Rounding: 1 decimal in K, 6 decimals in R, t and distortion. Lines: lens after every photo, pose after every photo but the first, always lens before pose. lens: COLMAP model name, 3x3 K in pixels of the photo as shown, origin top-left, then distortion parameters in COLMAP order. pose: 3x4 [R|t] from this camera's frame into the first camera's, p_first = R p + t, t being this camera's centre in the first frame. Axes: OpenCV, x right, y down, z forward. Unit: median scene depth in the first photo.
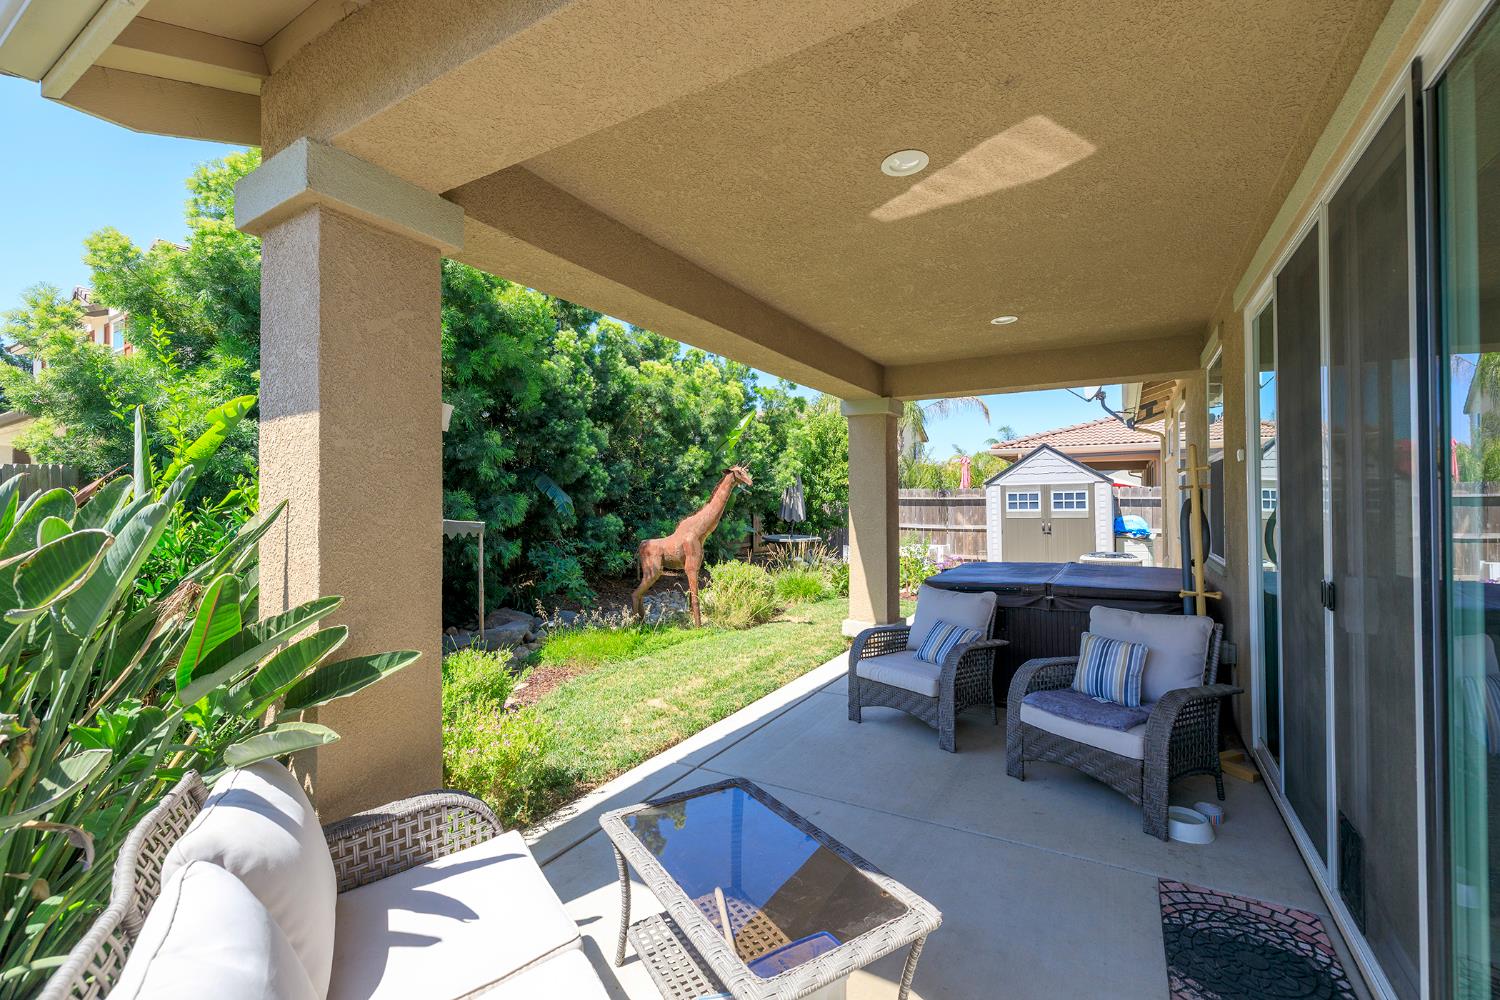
lens RADIAL K [[626.0, 0, 758.5], [0, 626.0, 490.7], [0, 0, 1]] dist [-0.001684, -0.000579]
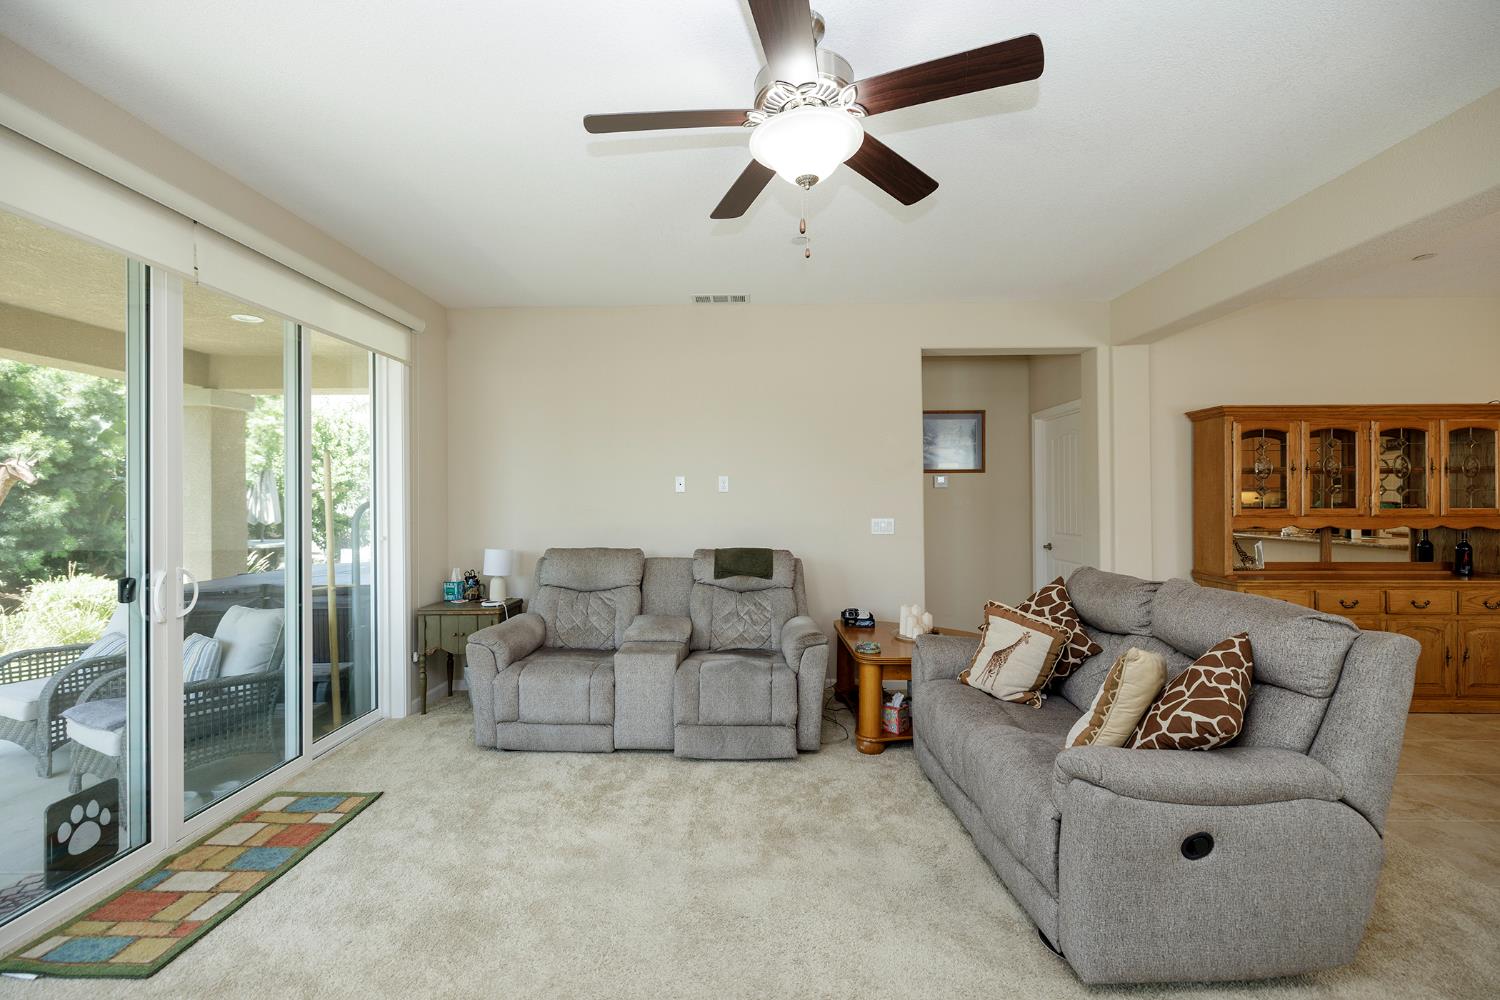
lens RADIAL K [[626.0, 0, 740.1], [0, 626.0, 498.4], [0, 0, 1]] dist [-0.001684, -0.000579]
pose [[0.872454, 0.003741, 0.488683, 0.280864], [-0.009108, 0.999921, 0.008606, -0.002862], [-0.488612, -0.011959, 0.872419, -0.110565]]
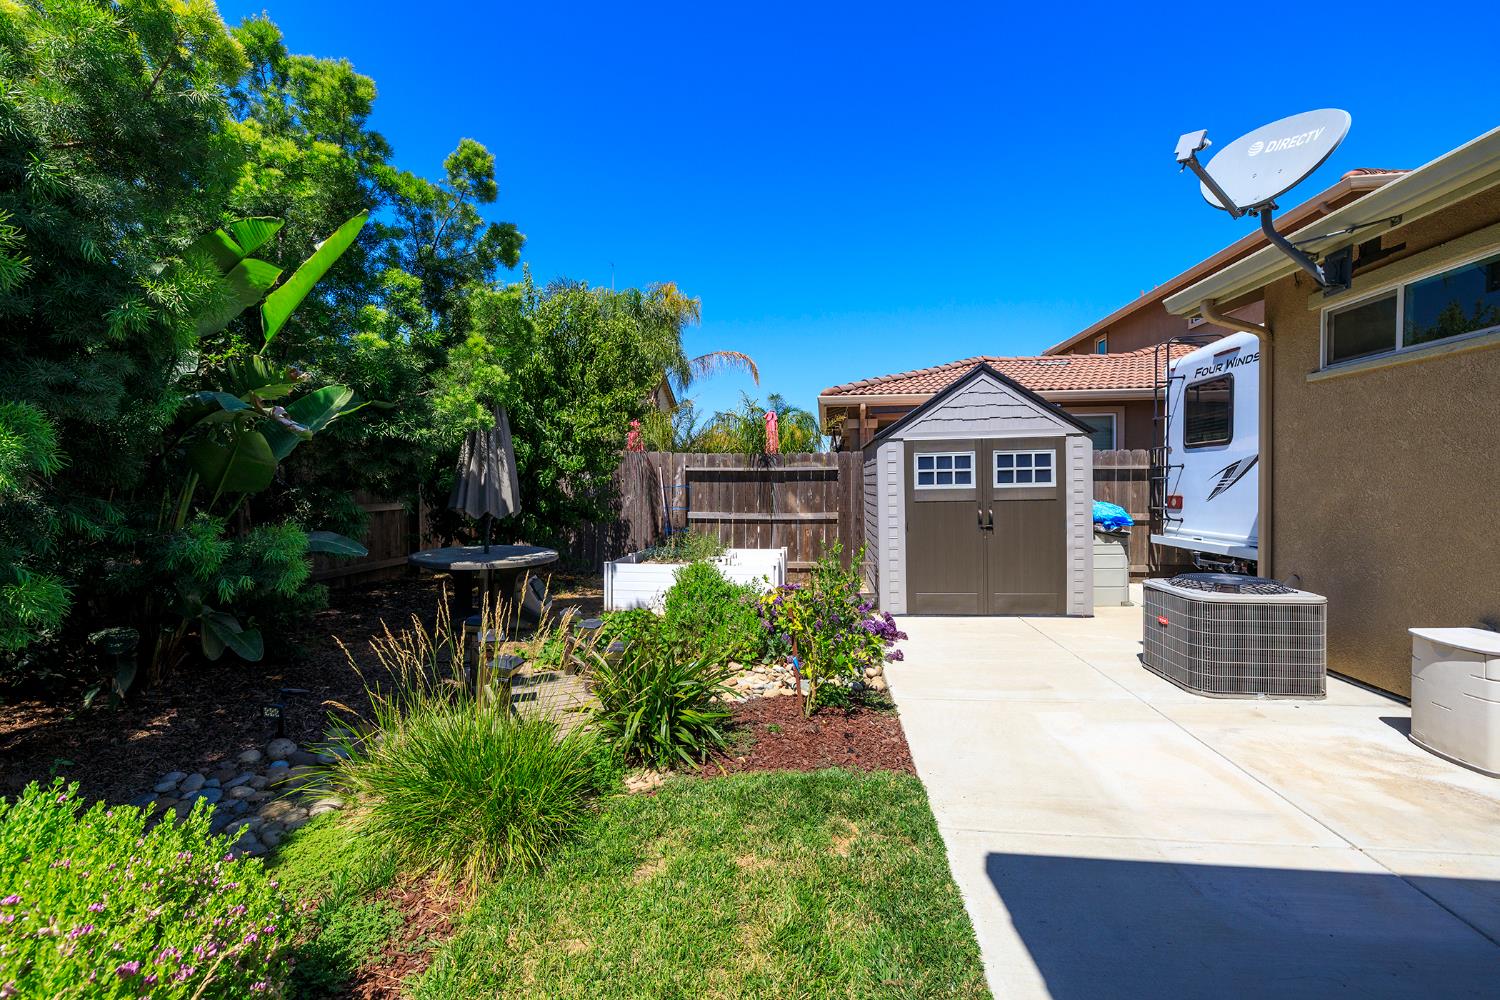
lens RADIAL K [[626.0, 0, 744.8], [0, 626.0, 490.4], [0, 0, 1]] dist [-0.001684, -0.000579]
pose [[0.921215, -0.009587, 0.388935, 0.066392], [-0.001962, 0.999569, 0.029286, 0.023935], [-0.389049, -0.027742, 0.920799, 0.718139]]
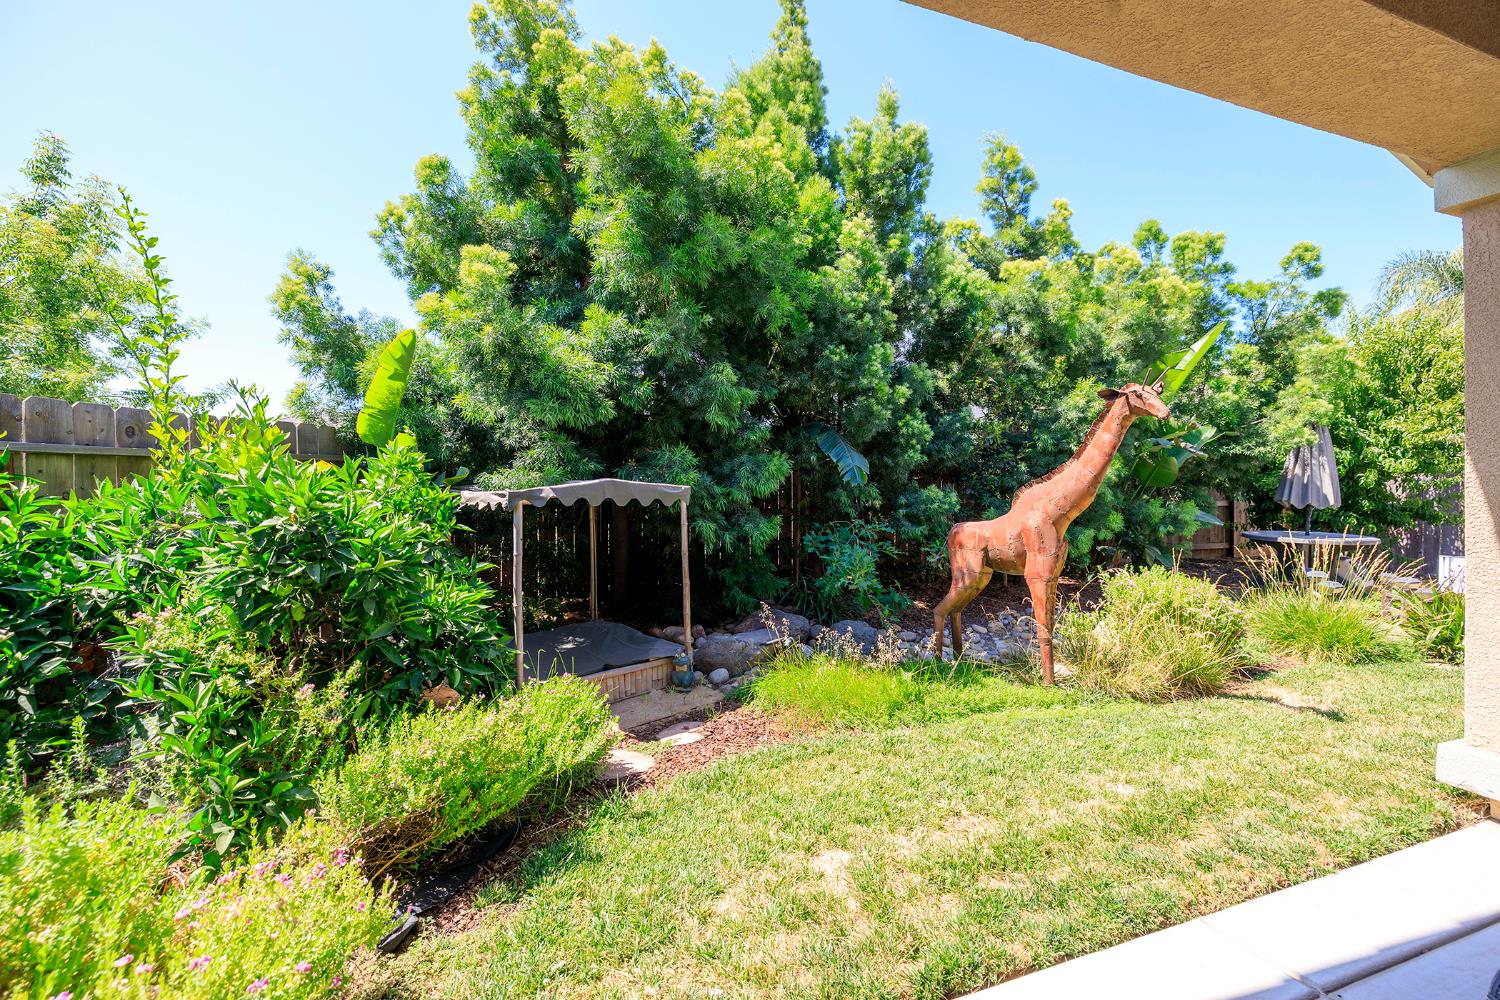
lens RADIAL K [[626.0, 0, 735.6], [0, 626.0, 498.4], [0, 0, 1]] dist [-0.001684, -0.000579]
pose [[0.759144, 0.007281, -0.650881, 0.037147], [0.010408, 0.999674, 0.023322, 0.028245], [0.650839, -0.024480, 0.758821, 0.291582]]
